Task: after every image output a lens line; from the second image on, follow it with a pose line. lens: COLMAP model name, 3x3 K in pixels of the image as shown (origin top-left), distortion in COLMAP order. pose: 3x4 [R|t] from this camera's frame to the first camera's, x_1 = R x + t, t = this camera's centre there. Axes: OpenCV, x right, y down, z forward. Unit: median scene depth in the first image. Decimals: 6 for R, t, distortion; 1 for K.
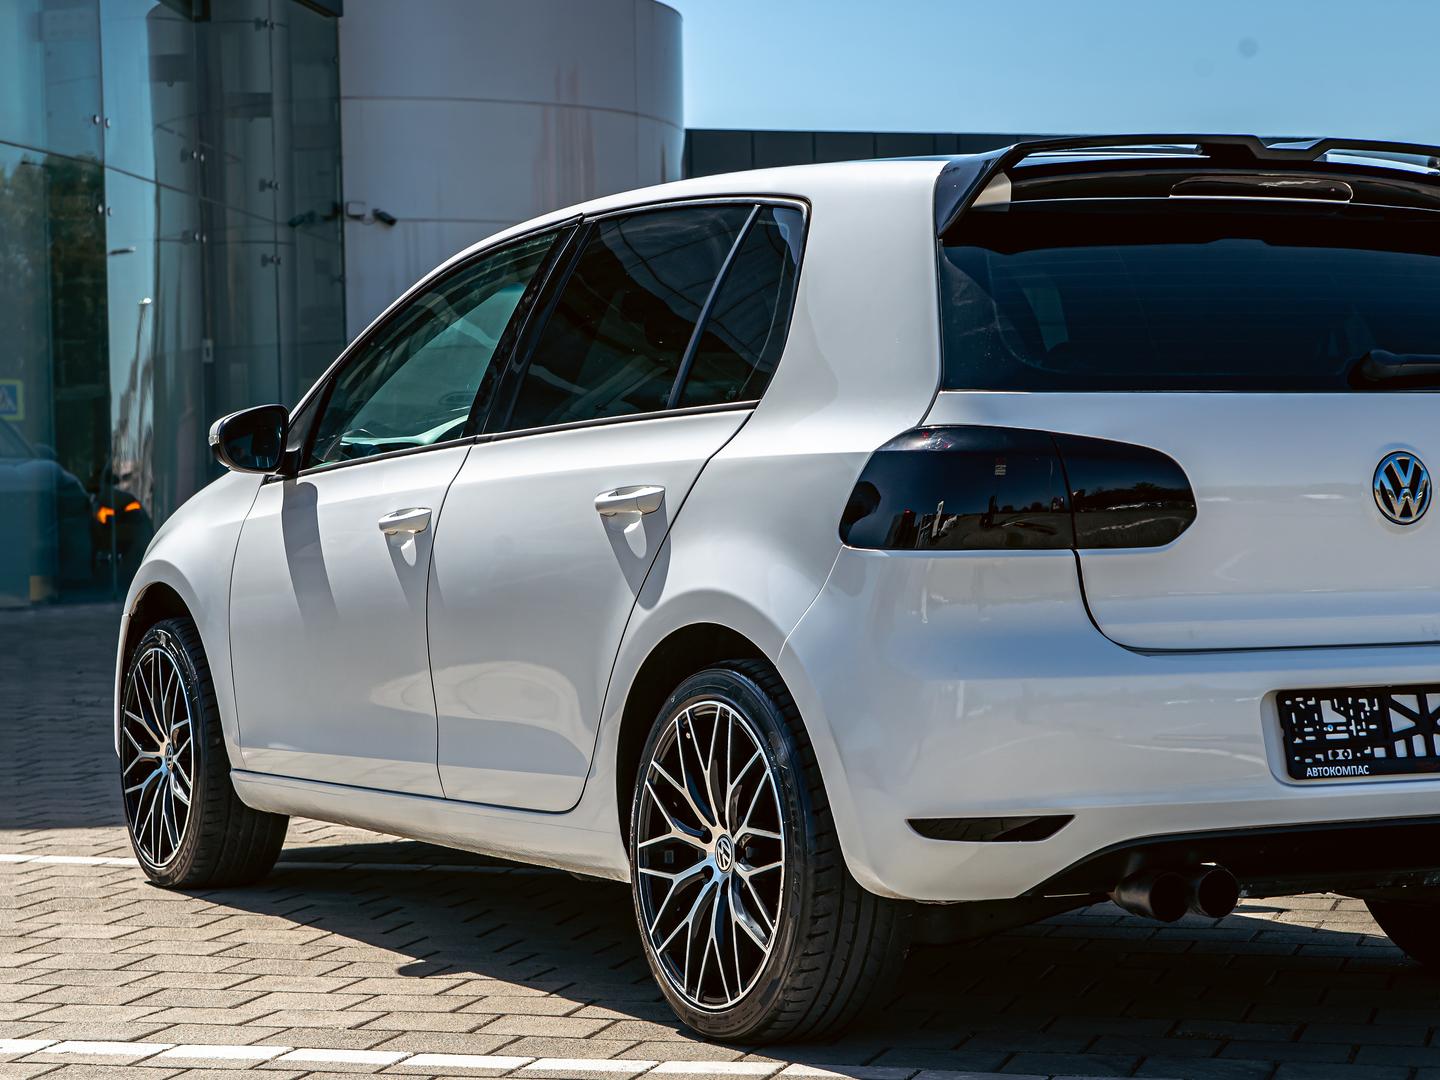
lens RADIAL K [[2703.1, 0, 720.0], [0, 2703.1, 540.0], [0, 0, 1]] dist [-0.050334, -0.115315]
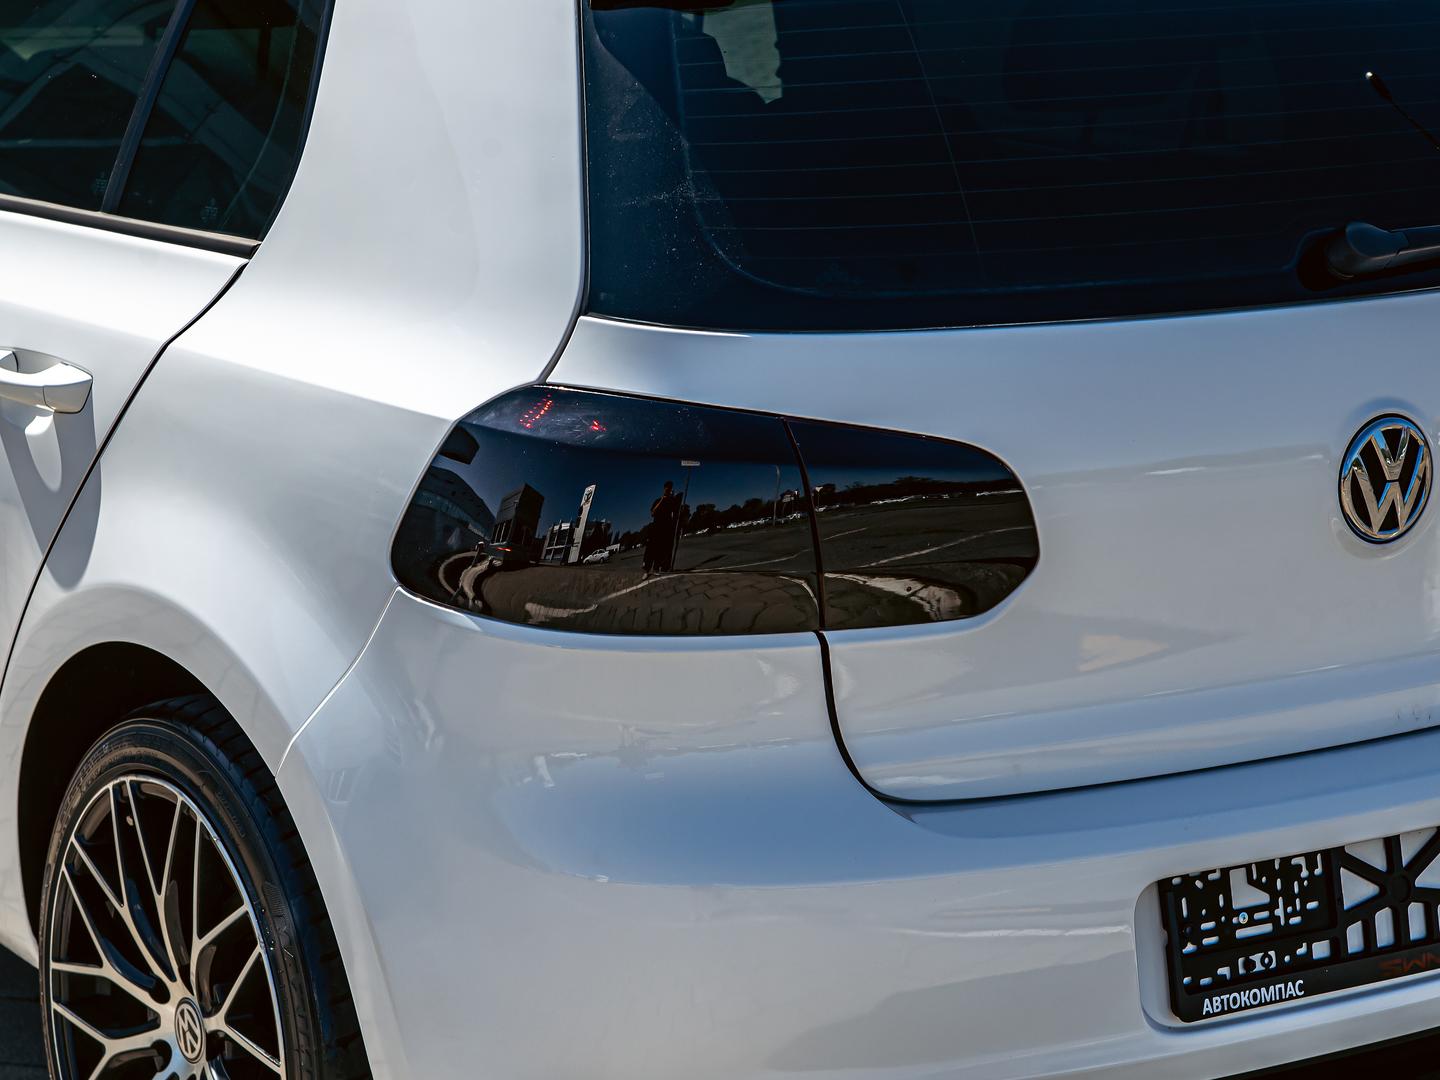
lens RADIAL K [[3023.8, 0, 550.4], [0, 3023.8, 540.6], [0, 0, 1]] dist [-0.049799, 0.283555]
pose [[0.995511, 0.006821, 0.094403, 0.018303], [-0.026902, 0.976653, 0.213133, -0.139881], [-0.090745, -0.214716, 0.972452, 0.401602]]
